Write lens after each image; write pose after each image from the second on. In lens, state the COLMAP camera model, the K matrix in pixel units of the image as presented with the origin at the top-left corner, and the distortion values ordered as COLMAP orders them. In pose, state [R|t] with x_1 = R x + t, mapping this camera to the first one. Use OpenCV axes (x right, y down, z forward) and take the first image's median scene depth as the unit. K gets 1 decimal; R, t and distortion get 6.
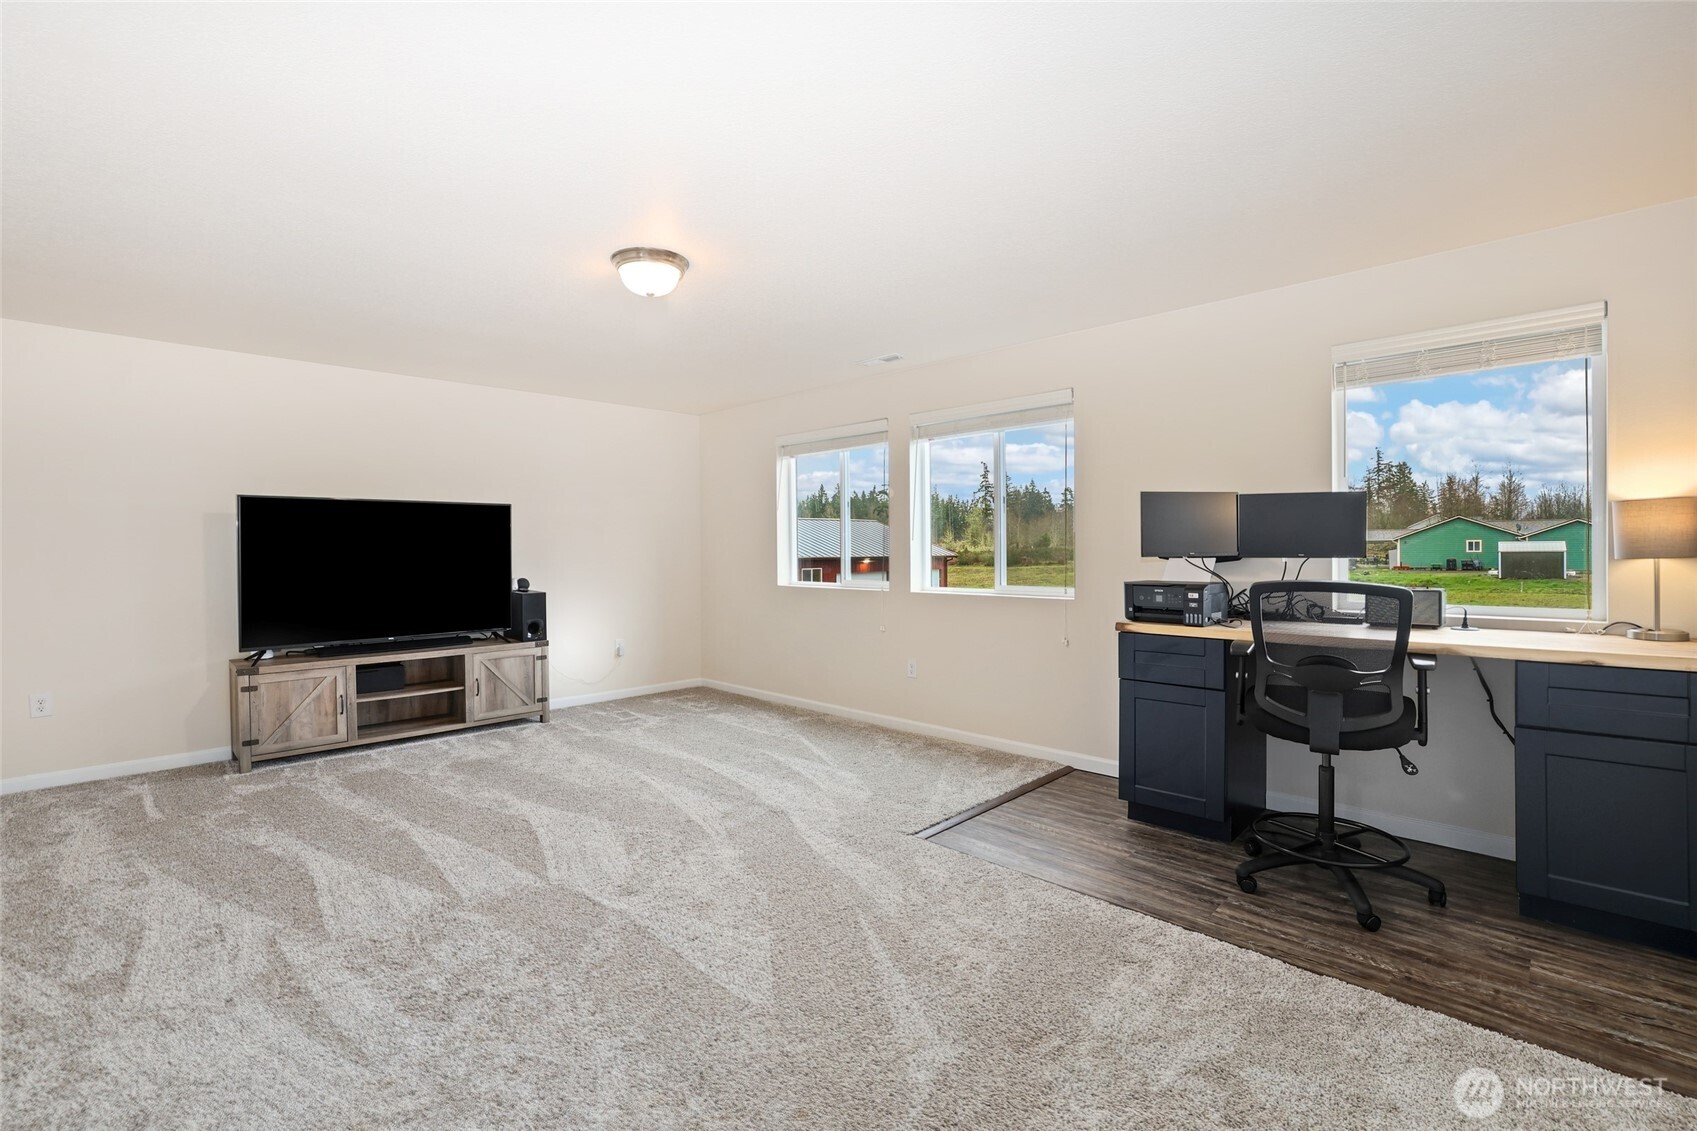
lens RADIAL K [[746.6, 0, 853.3], [0, 746.6, 550.9], [0, 0, 1]] dist [-0.032482, 0.000075]
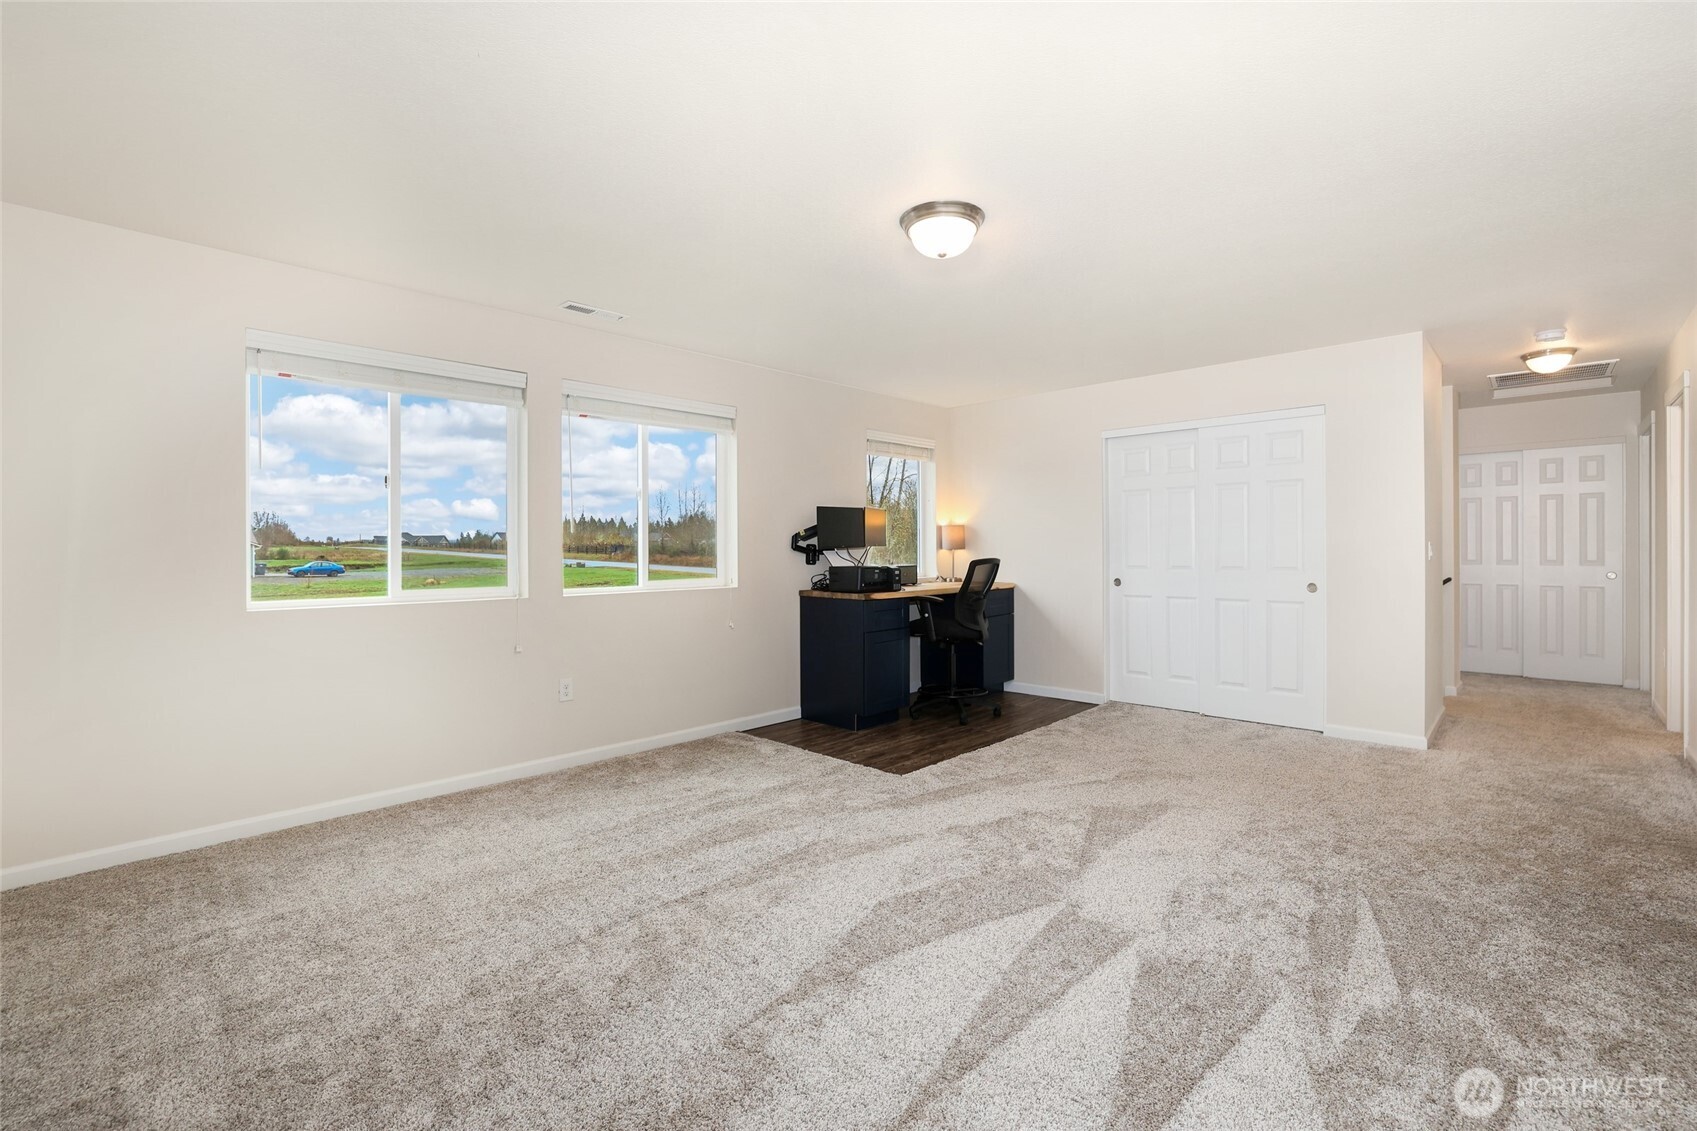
lens RADIAL K [[746.6, 0, 853.3], [0, 746.6, 550.9], [0, 0, 1]] dist [-0.032482, 0.000075]
pose [[-0.005279, -0.014811, 0.999876, -0.979020], [0.001388, 0.999889, 0.014818, -0.010190], [-0.999985, 0.001466, -0.005258, 0.919851]]
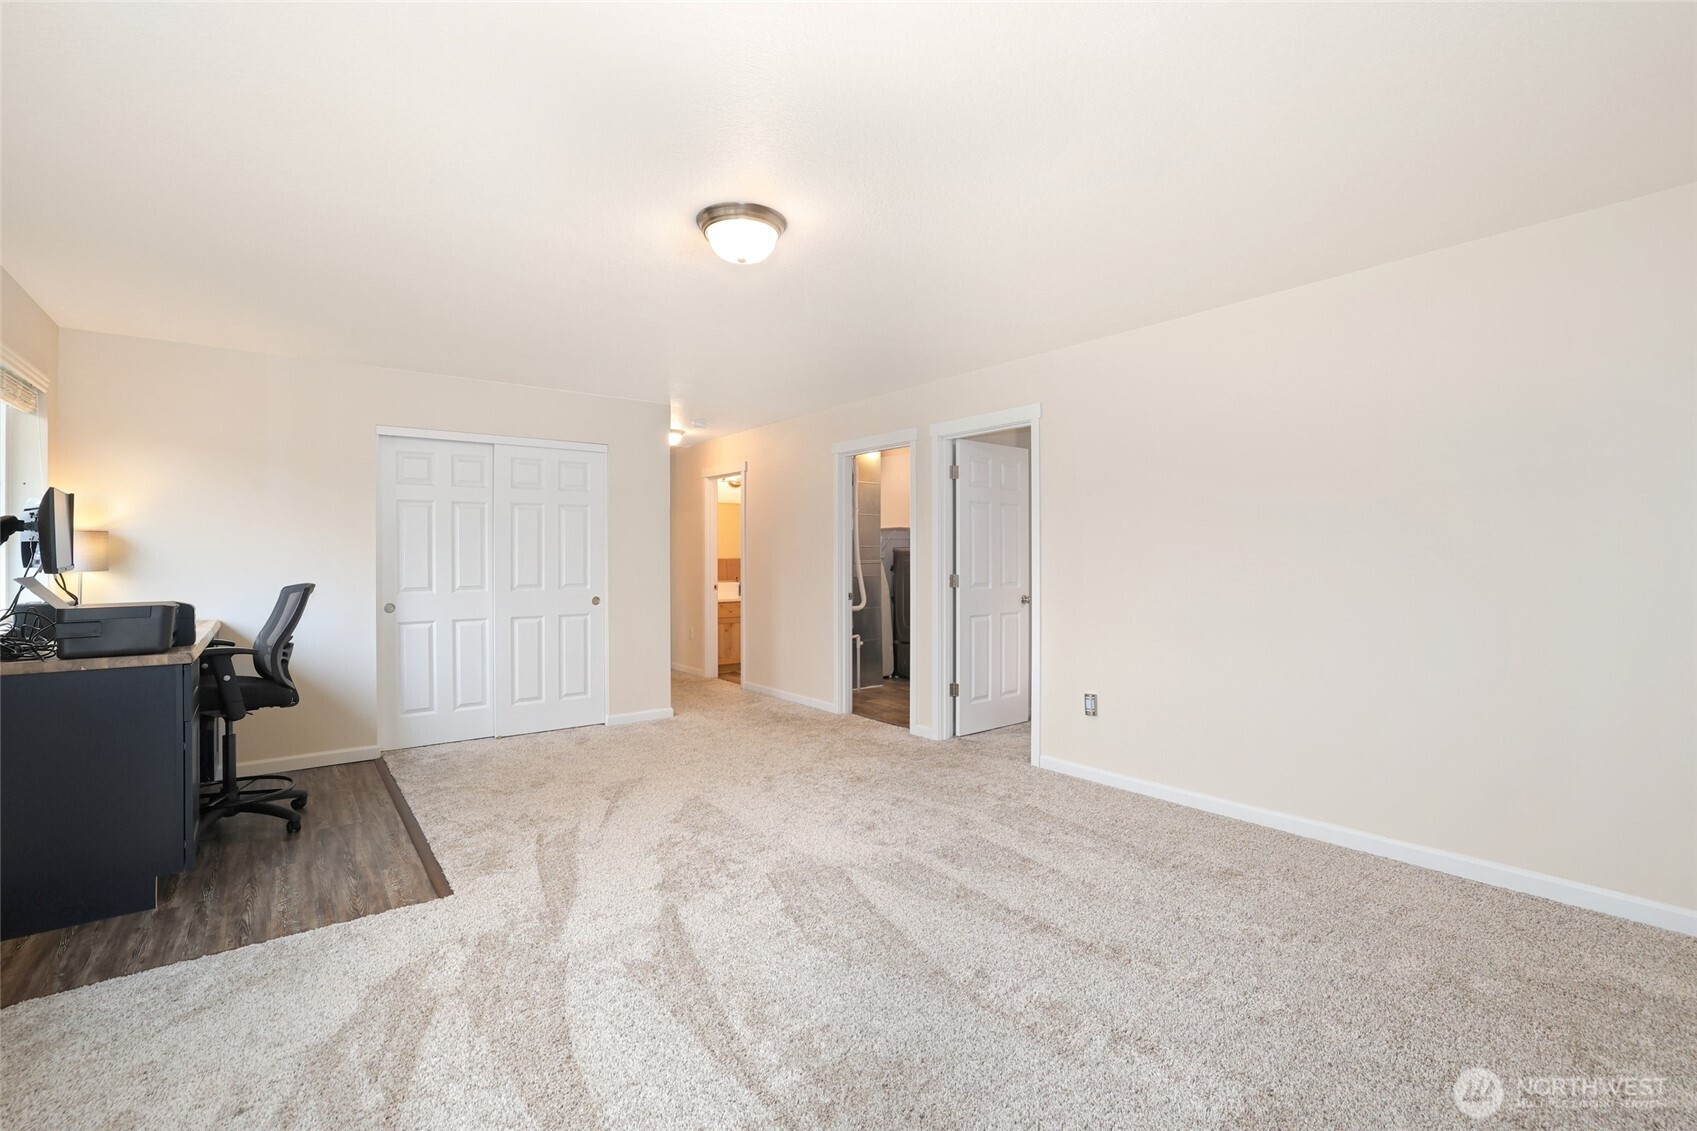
lens RADIAL K [[746.6, 0, 853.3], [0, 746.6, 550.9], [0, 0, 1]] dist [-0.032482, 0.000075]
pose [[-0.991693, -0.007636, 0.128404, -0.418078], [-0.009066, 0.999903, -0.010560, -0.014419], [-0.128311, -0.011636, -0.991666, 1.521638]]
